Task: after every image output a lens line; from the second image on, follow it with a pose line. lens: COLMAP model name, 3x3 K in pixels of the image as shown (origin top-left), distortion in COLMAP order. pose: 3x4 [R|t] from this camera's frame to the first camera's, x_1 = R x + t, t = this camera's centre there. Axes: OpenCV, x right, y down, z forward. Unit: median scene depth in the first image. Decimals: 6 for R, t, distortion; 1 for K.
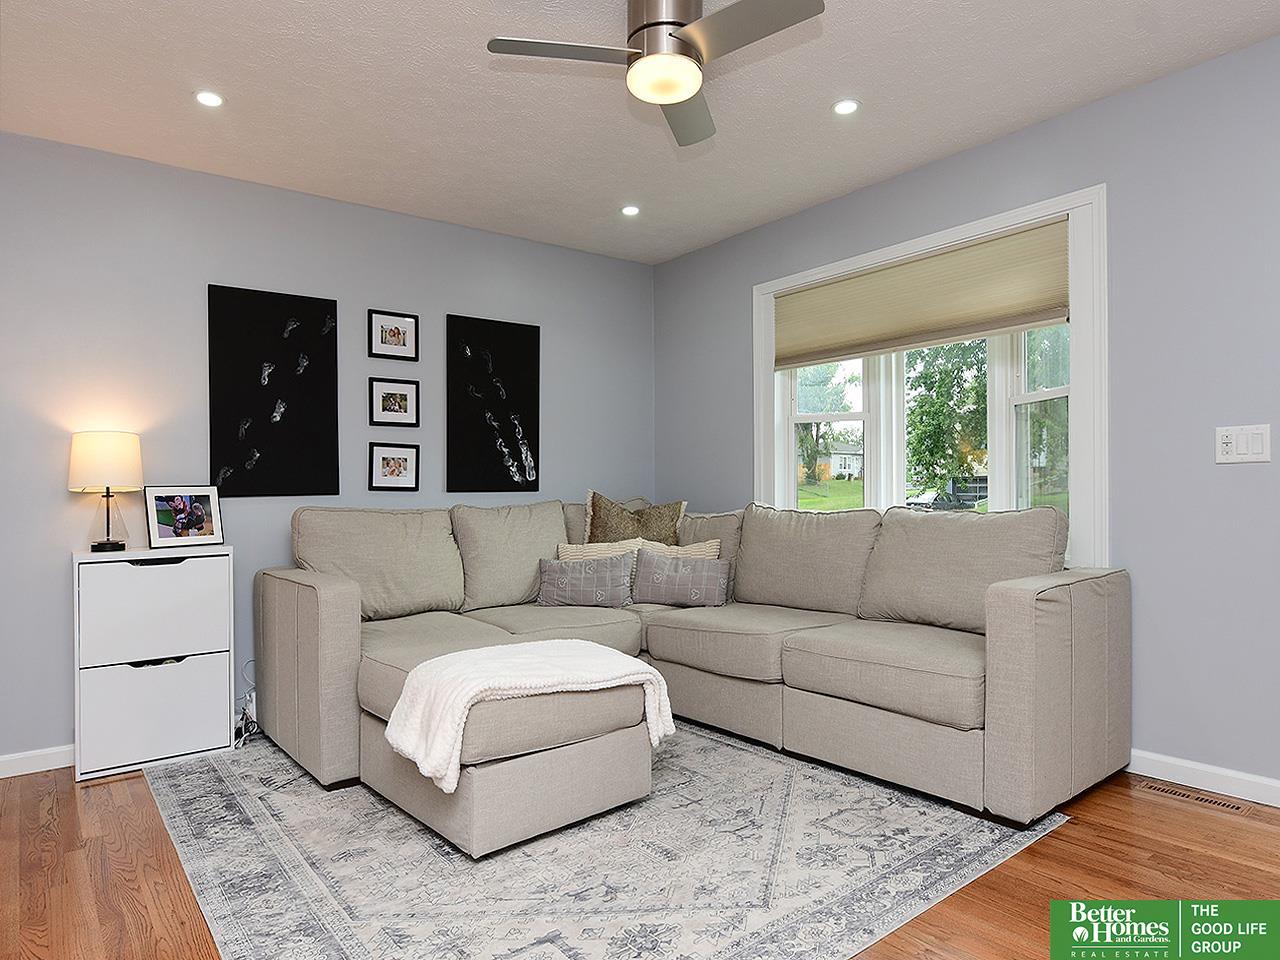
lens RADIAL K [[805.8, 0, 658.8], [0, 805.8, 486.4], [0, 0, 1]] dist [0.002606, -0.000973]
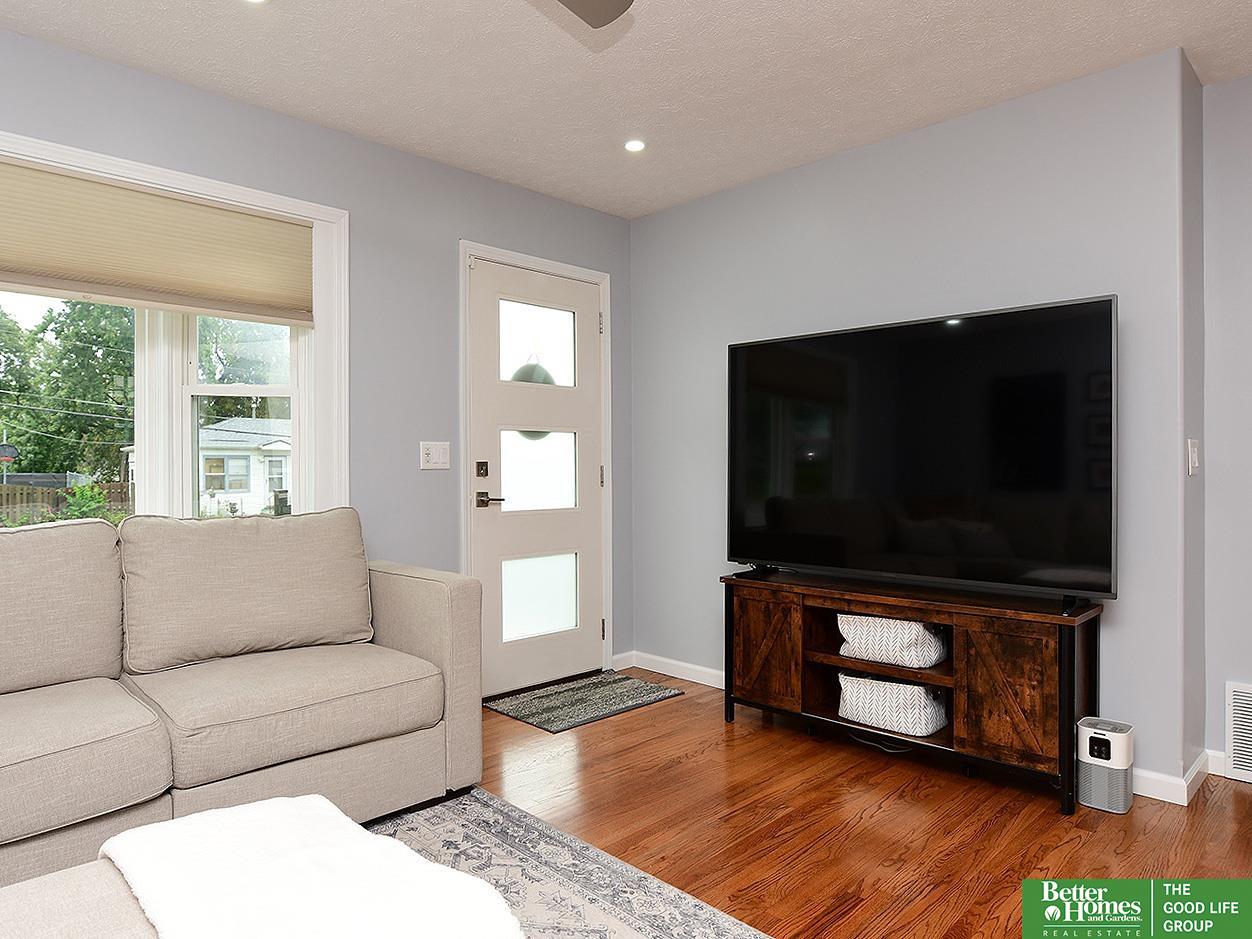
lens RADIAL K [[766.6, 0, 626.4], [0, 766.6, 486.7], [0, 0, 1]] dist [-0.033910, -0.000042]
pose [[-0.102435, 0.002253, 0.994737, -0.585845], [0.004042, 0.999990, -0.001849, 0.003059], [-0.994731, 0.003831, -0.102443, 0.829676]]
